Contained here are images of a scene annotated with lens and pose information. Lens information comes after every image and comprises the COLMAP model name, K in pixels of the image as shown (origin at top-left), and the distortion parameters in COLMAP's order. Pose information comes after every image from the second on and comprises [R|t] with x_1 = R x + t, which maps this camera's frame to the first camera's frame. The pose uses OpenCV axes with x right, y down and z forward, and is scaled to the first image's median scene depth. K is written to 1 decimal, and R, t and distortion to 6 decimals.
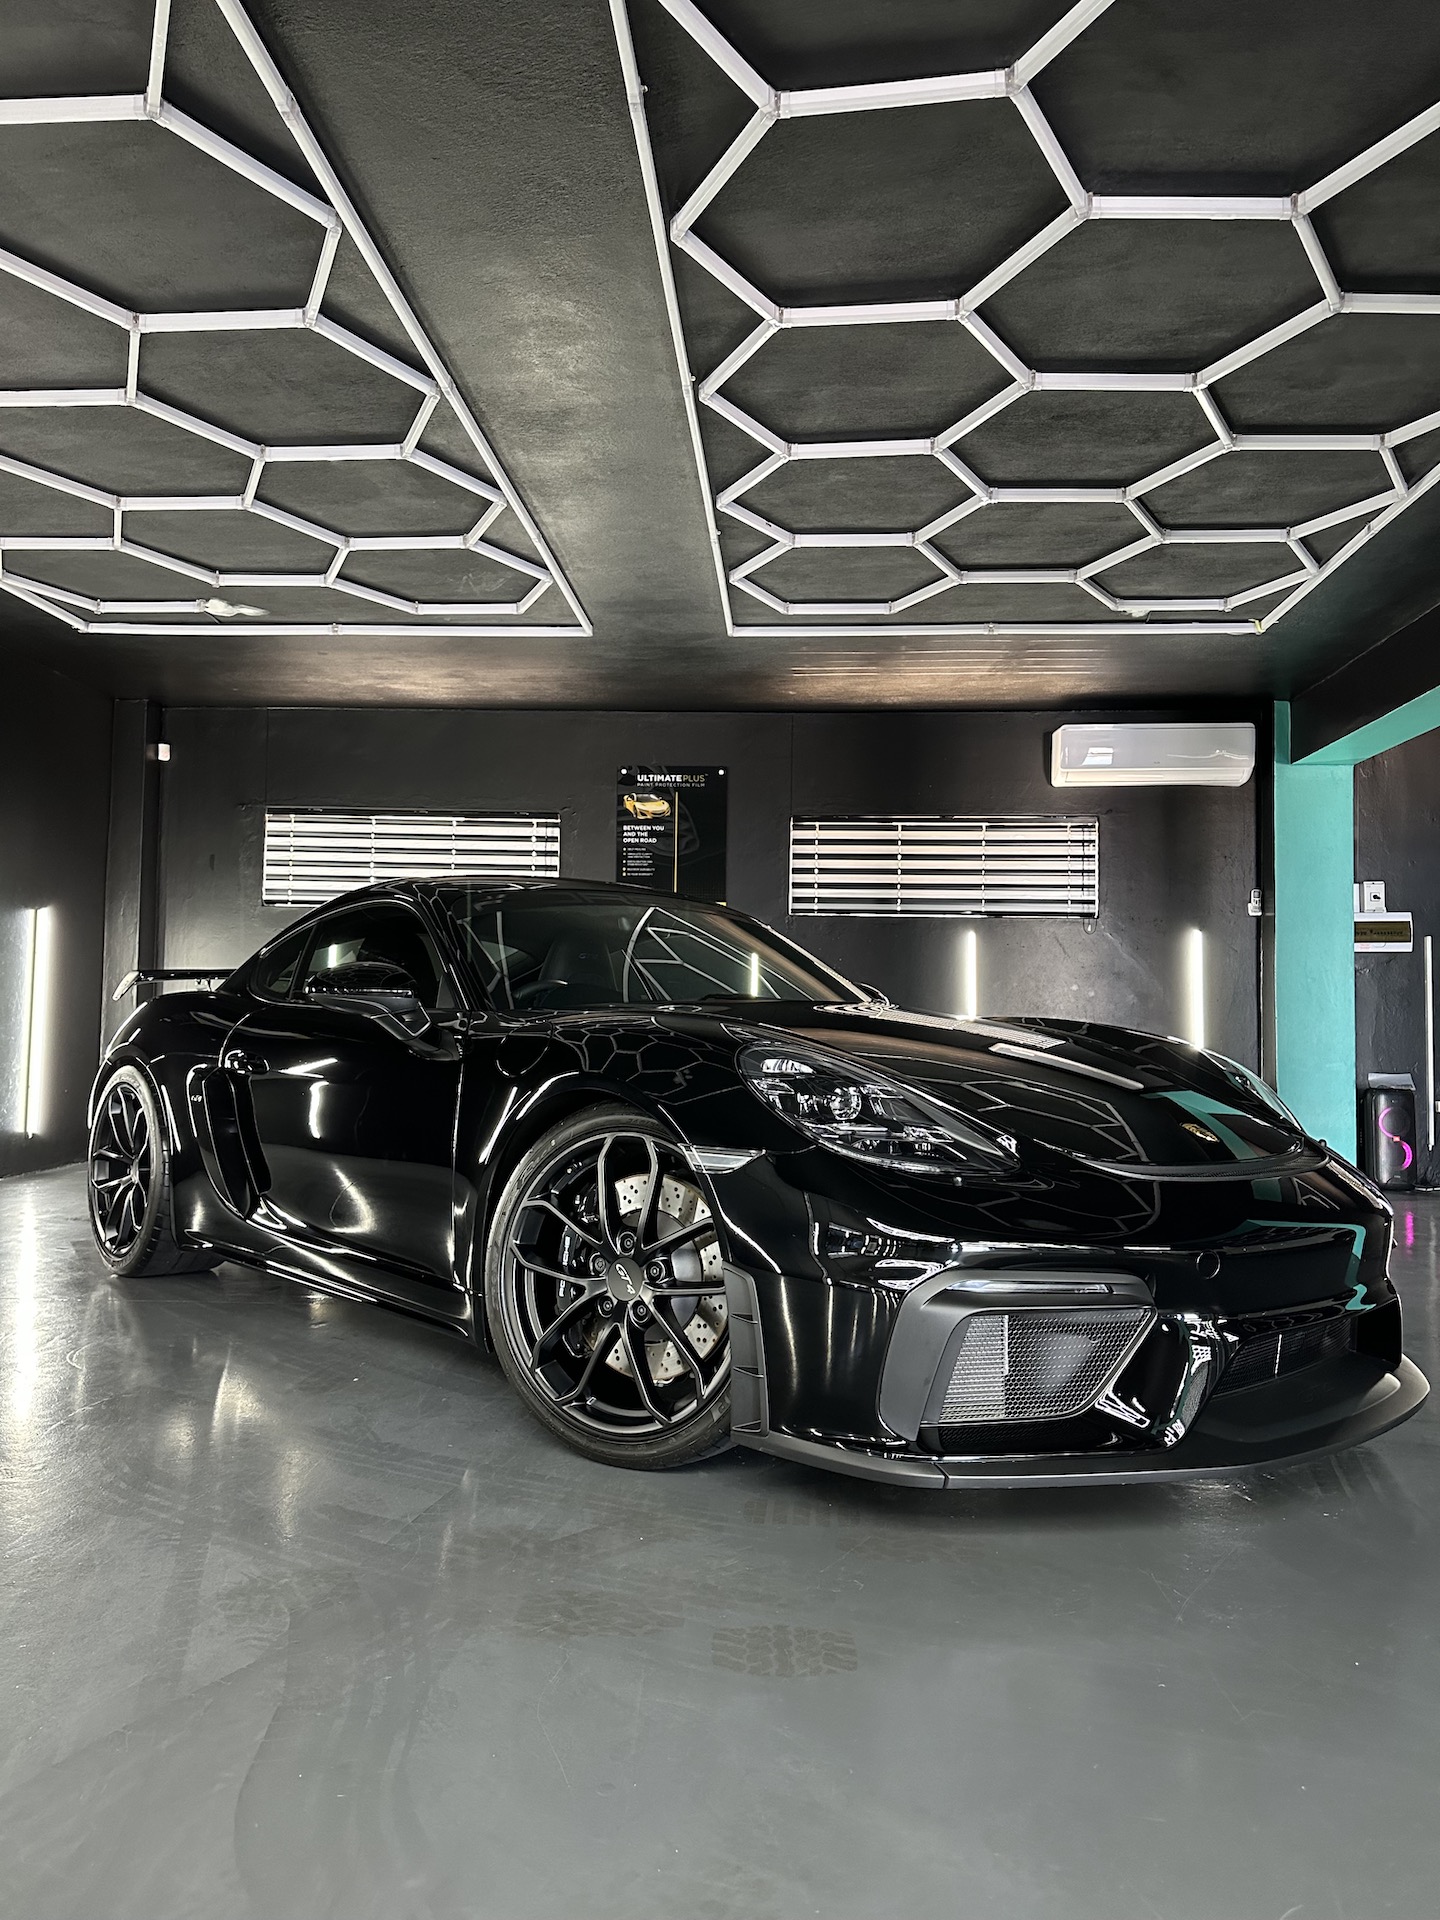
lens RADIAL K [[1371.7, 0, 716.5], [0, 1371.7, 951.3], [0, 0, 1]] dist [0.028850, -0.044550]
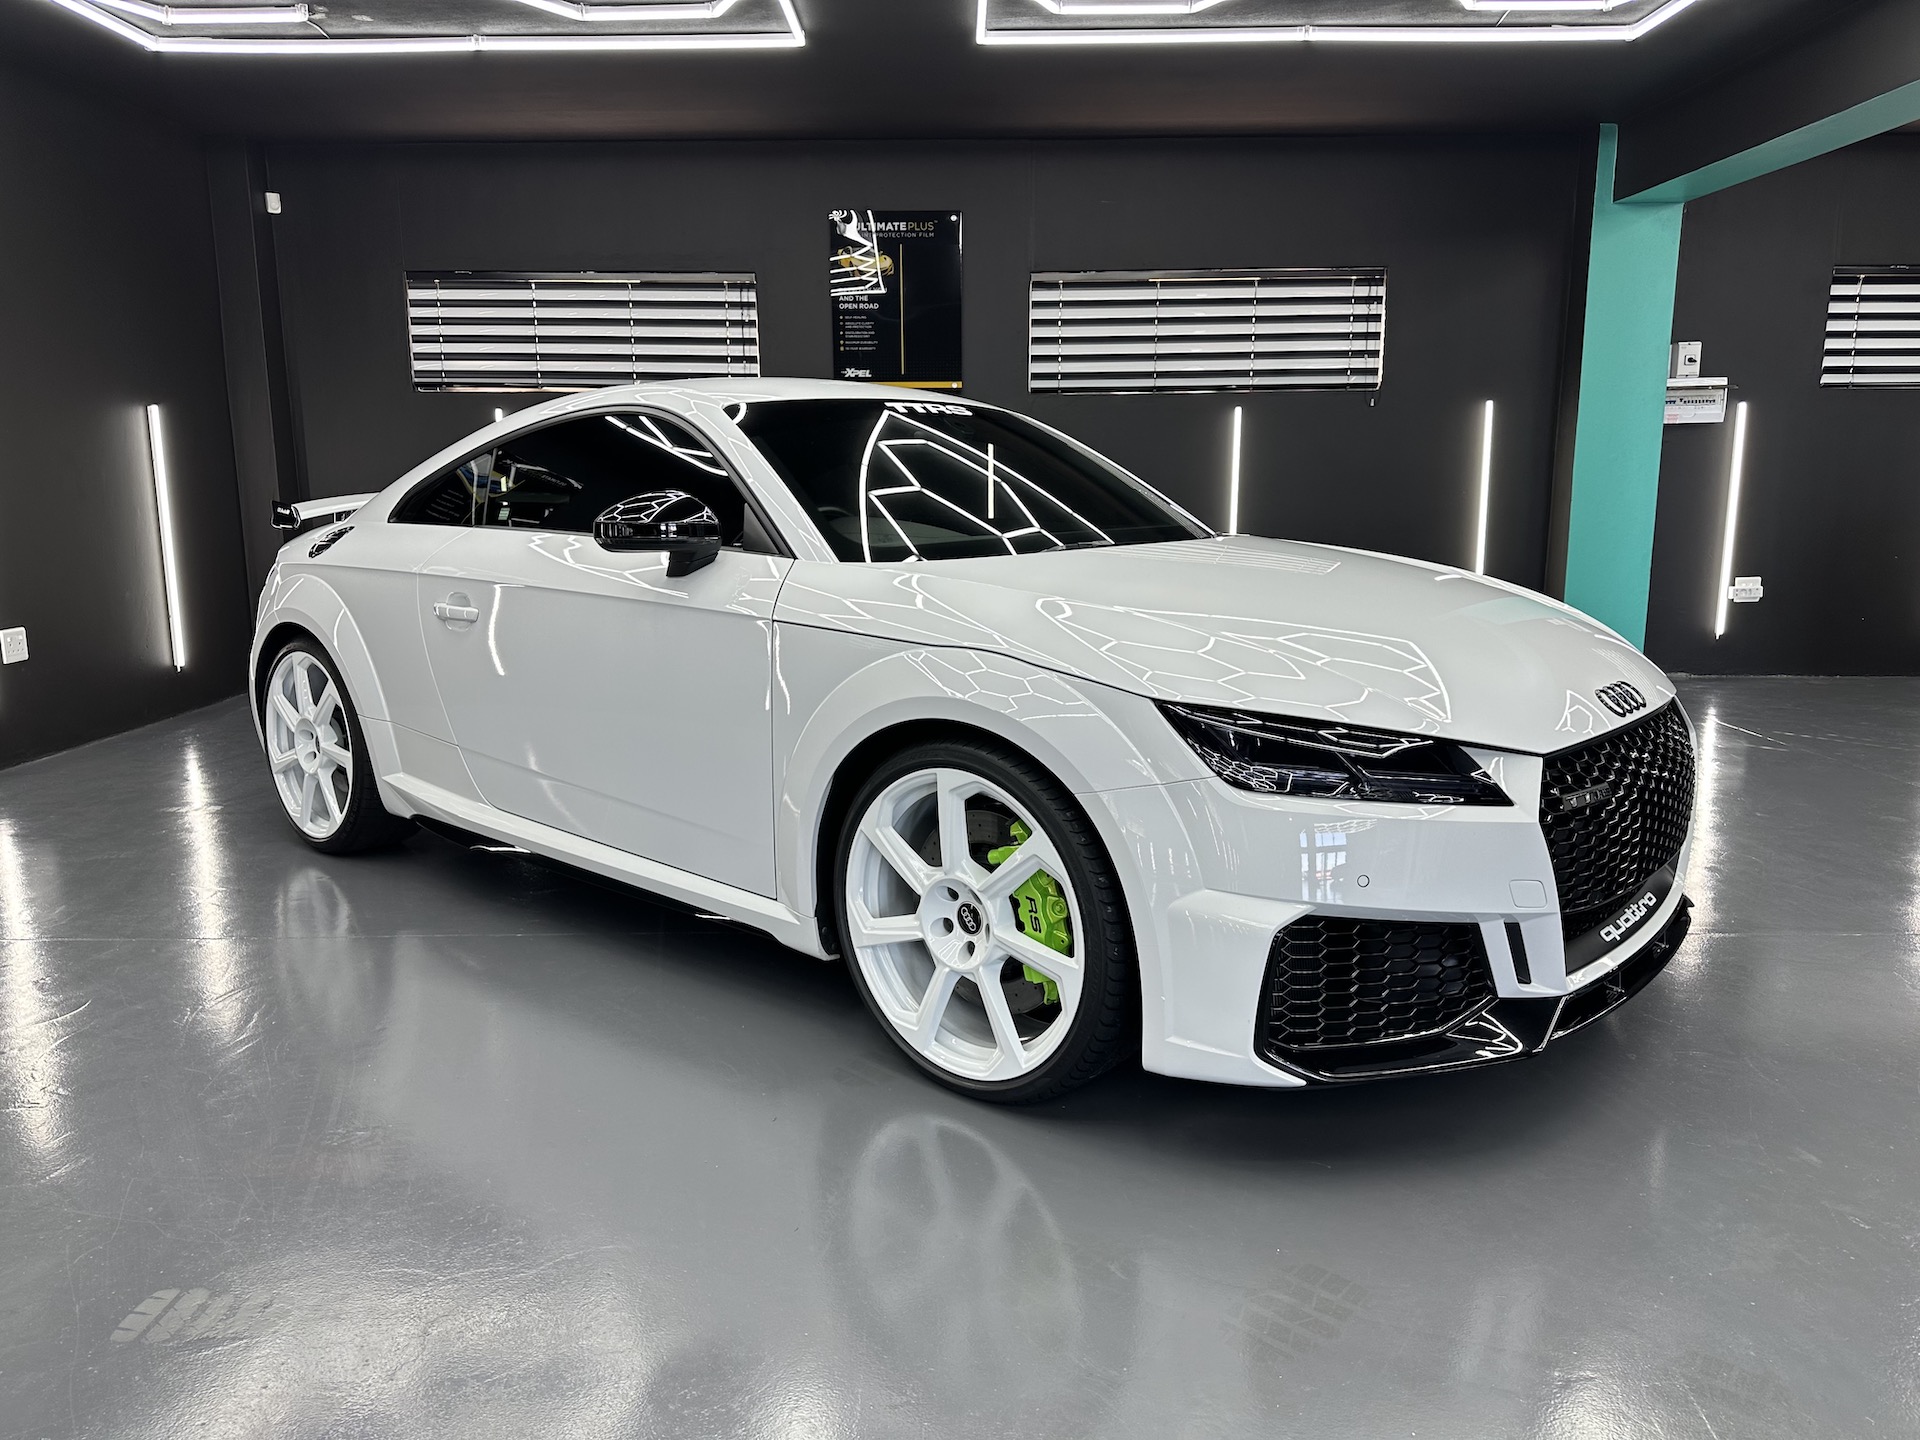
lens RADIAL K [[1371.7, 0, 945.9], [0, 1371.7, 726.1], [0, 0, 1]] dist [0.028850, -0.044550]
pose [[0.998427, -0.030405, 0.047106, -0.048236], [0.018579, 0.972135, 0.233686, -0.026079], [-0.052898, -0.232443, 0.971170, 0.105885]]
